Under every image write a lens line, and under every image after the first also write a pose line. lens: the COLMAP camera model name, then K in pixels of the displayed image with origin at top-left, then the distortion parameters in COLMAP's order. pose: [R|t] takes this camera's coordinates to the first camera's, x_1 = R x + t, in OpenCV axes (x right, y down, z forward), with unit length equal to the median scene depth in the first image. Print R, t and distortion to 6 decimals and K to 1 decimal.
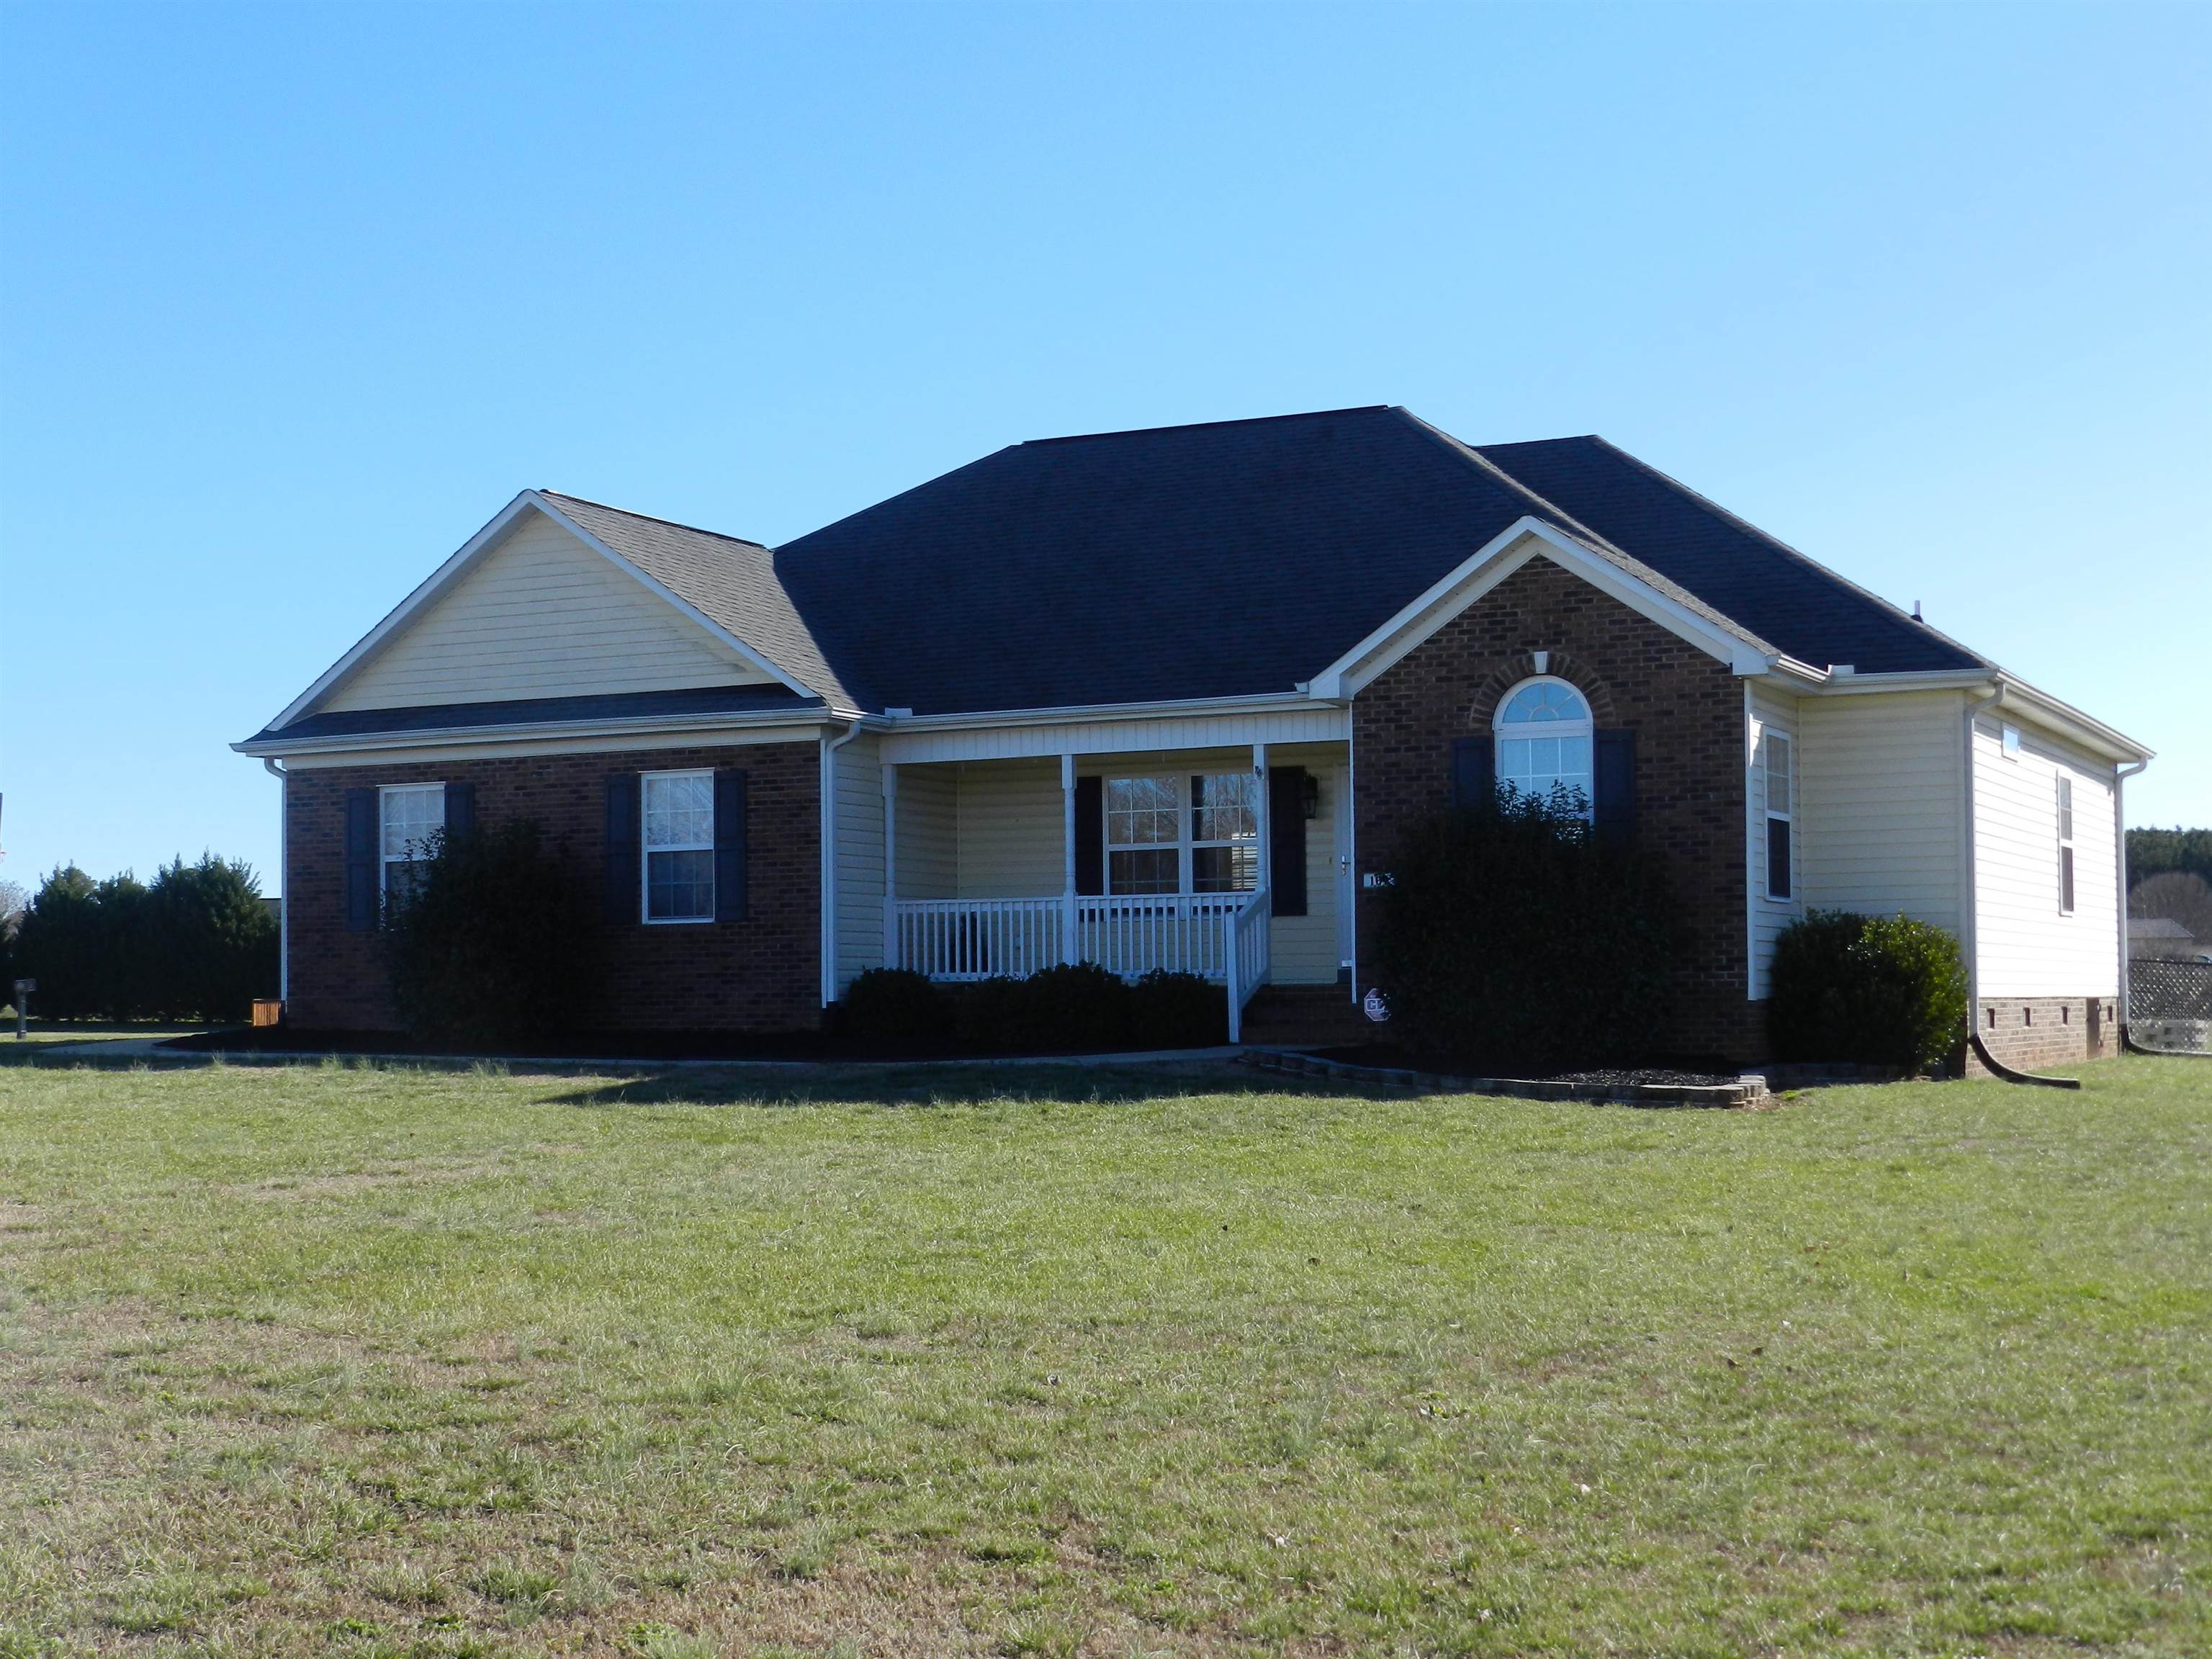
lens RADIAL K [[3064.2, 0, 1101.5], [0, 3064.2, 836.4], [0, 0, 1]] dist [0.004645, 0.000000]
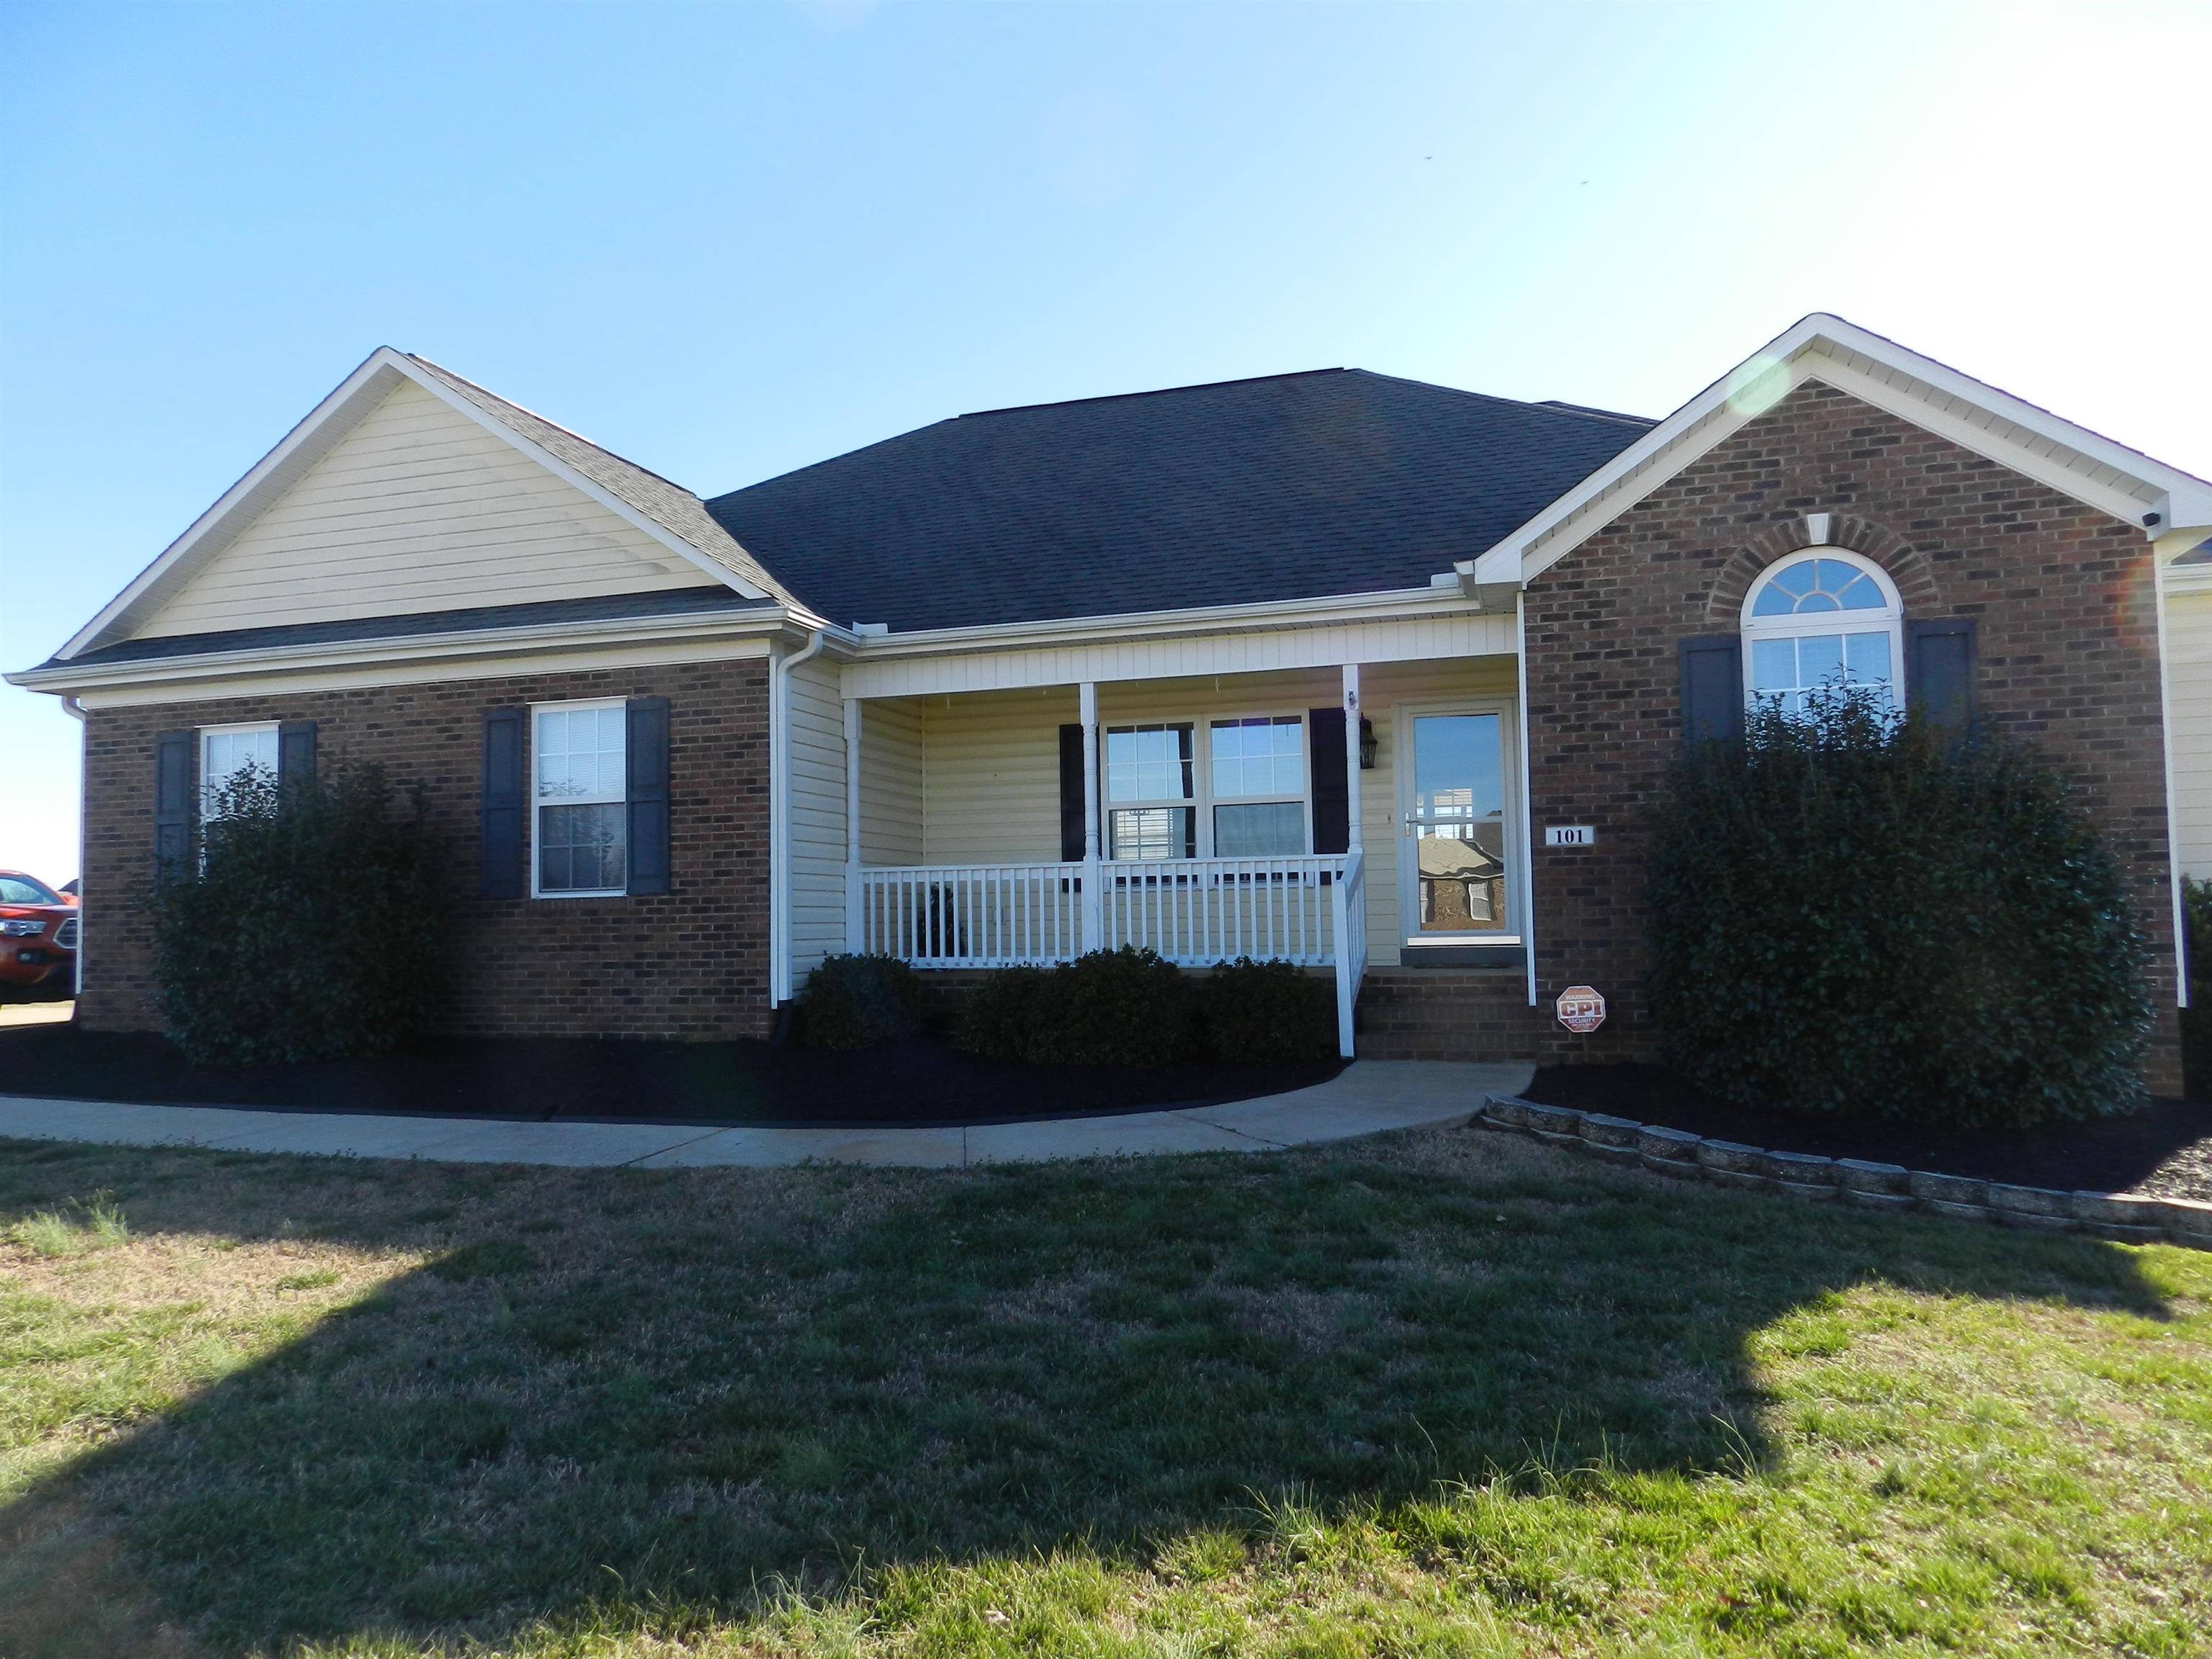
lens RADIAL K [[1501.1, 0, 1097.2], [0, 1501.1, 826.7], [0, 0, 1]] dist [0.015872, -0.002895]
pose [[0.987547, 0.002653, 0.157304, -0.070018], [-0.000845, 0.999933, -0.011562, 0.015177], [-0.157324, 0.011286, 0.987483, 0.617945]]
